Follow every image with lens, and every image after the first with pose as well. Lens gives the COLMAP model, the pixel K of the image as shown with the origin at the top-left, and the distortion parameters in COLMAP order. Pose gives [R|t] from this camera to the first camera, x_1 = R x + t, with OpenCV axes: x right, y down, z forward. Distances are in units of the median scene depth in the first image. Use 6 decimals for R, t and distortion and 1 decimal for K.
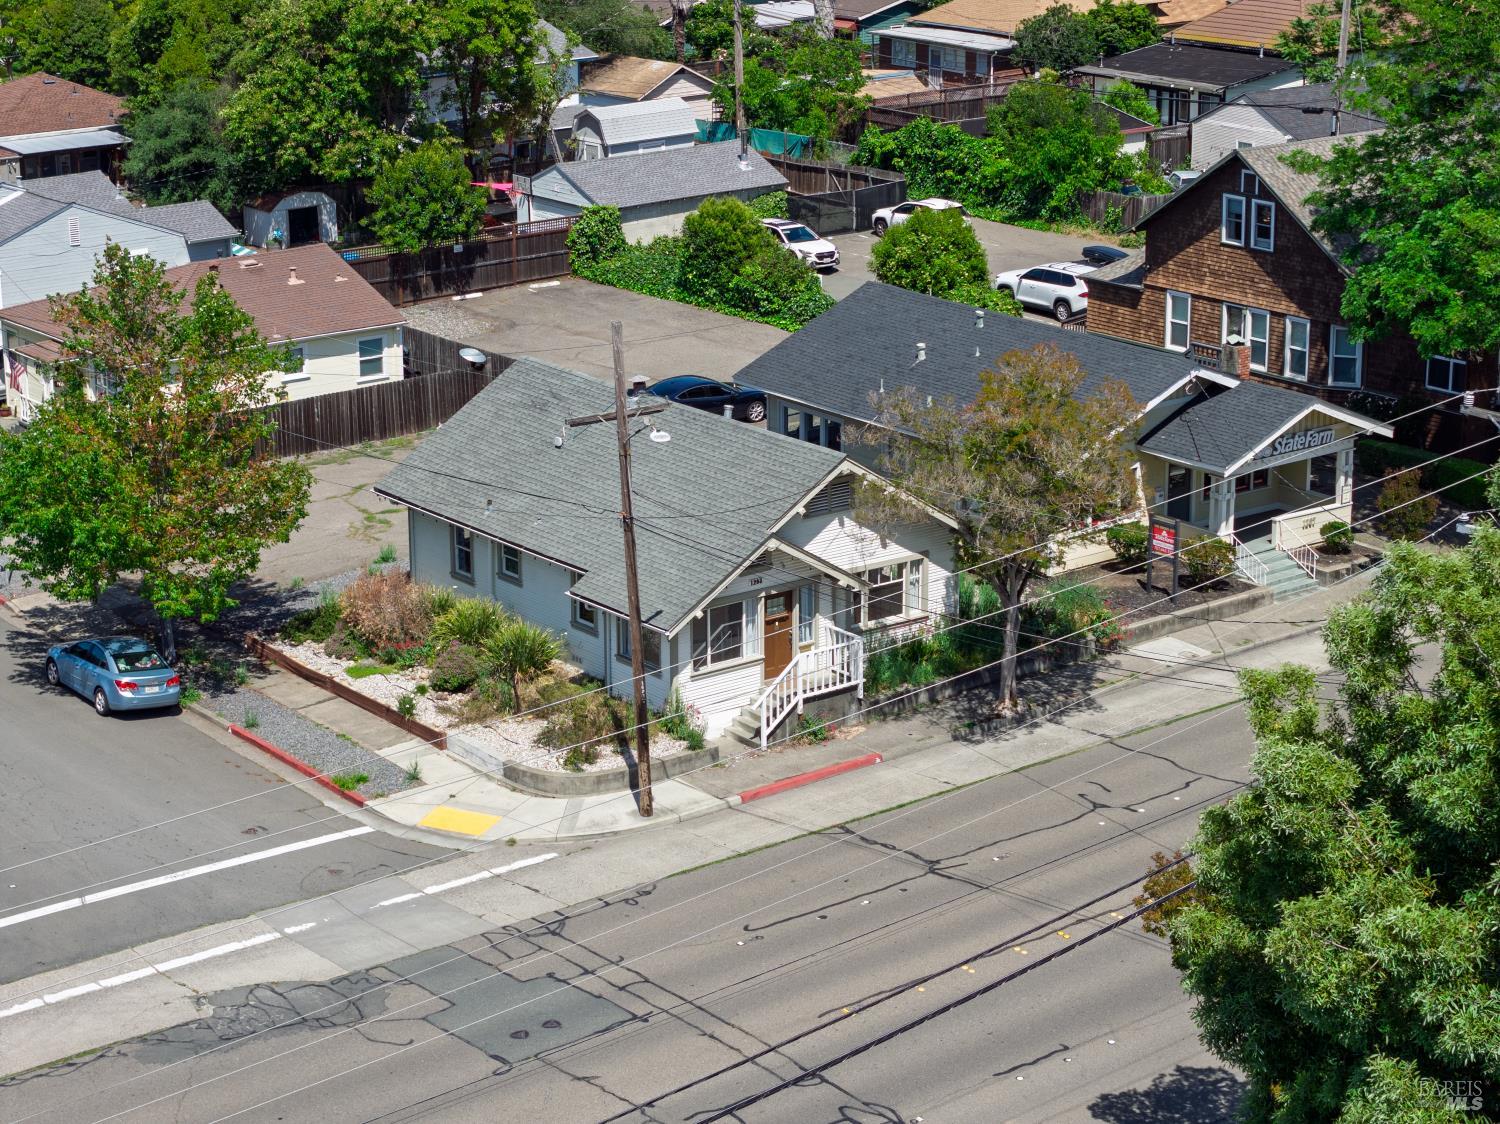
lens RADIAL K [[2988.5, 0, 748.5], [0, 2988.5, 530.7], [0, 0, 1]] dist [-0.263644, 1.465387]
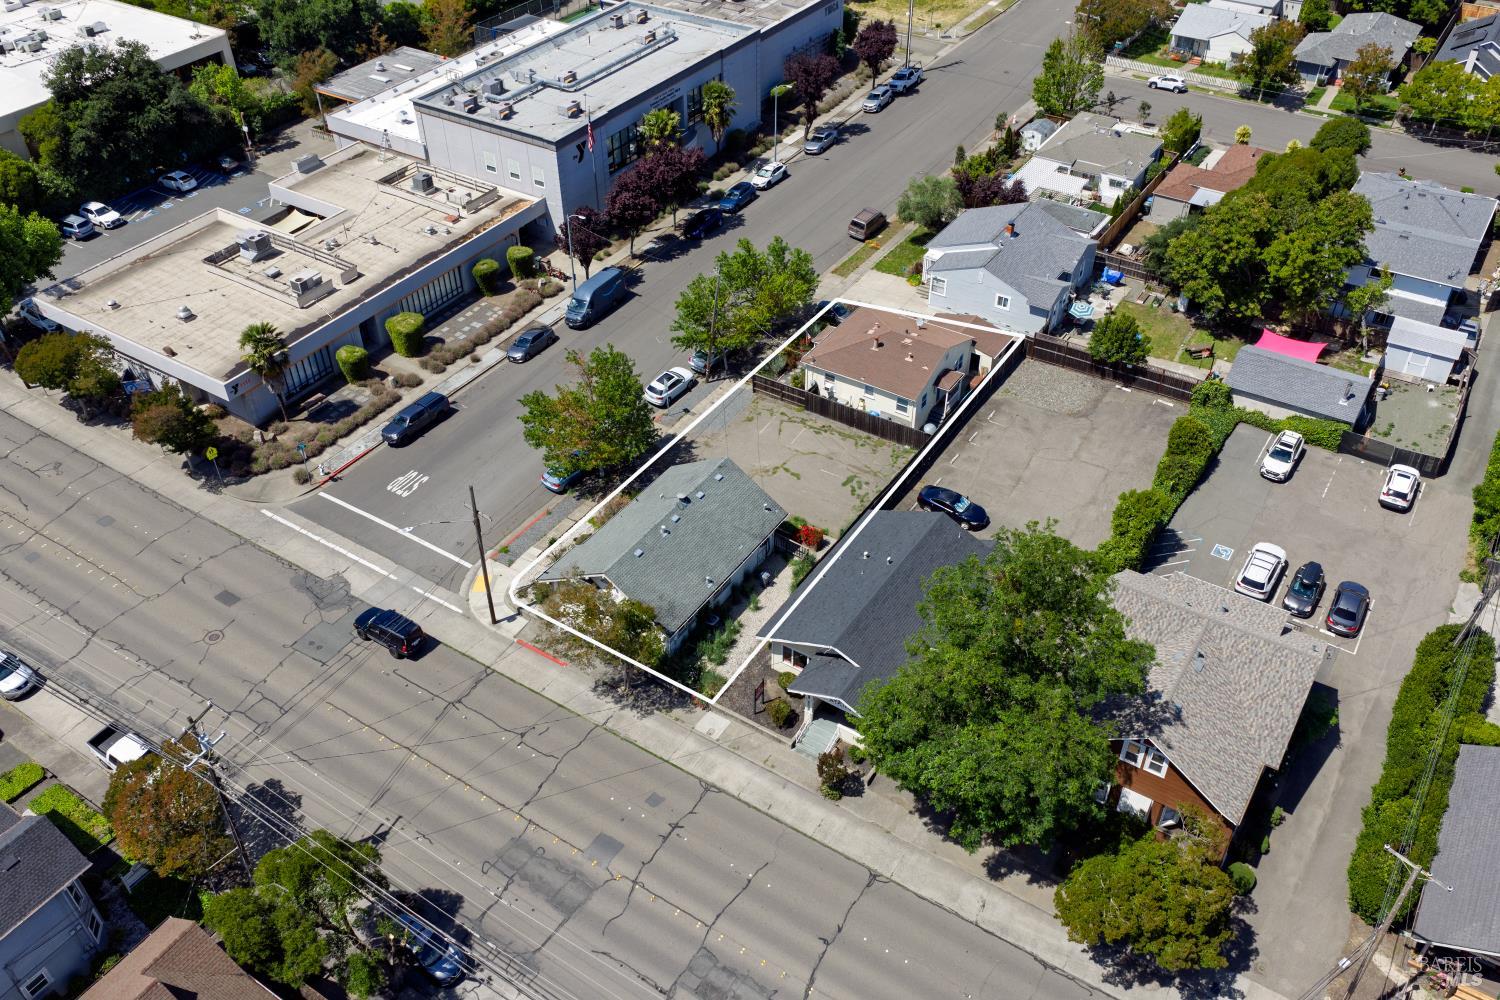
lens RADIAL K [[1255.5, 0, 750.0], [0, 1255.5, 500.0], [0, 0, 1]] dist [0.002703, -0.011323]
pose [[0.329876, 0.605440, -0.724310, 0.759670], [-0.262730, 0.795824, 0.545561, -0.647716], [0.906728, 0.010330, 0.421590, 0.609947]]
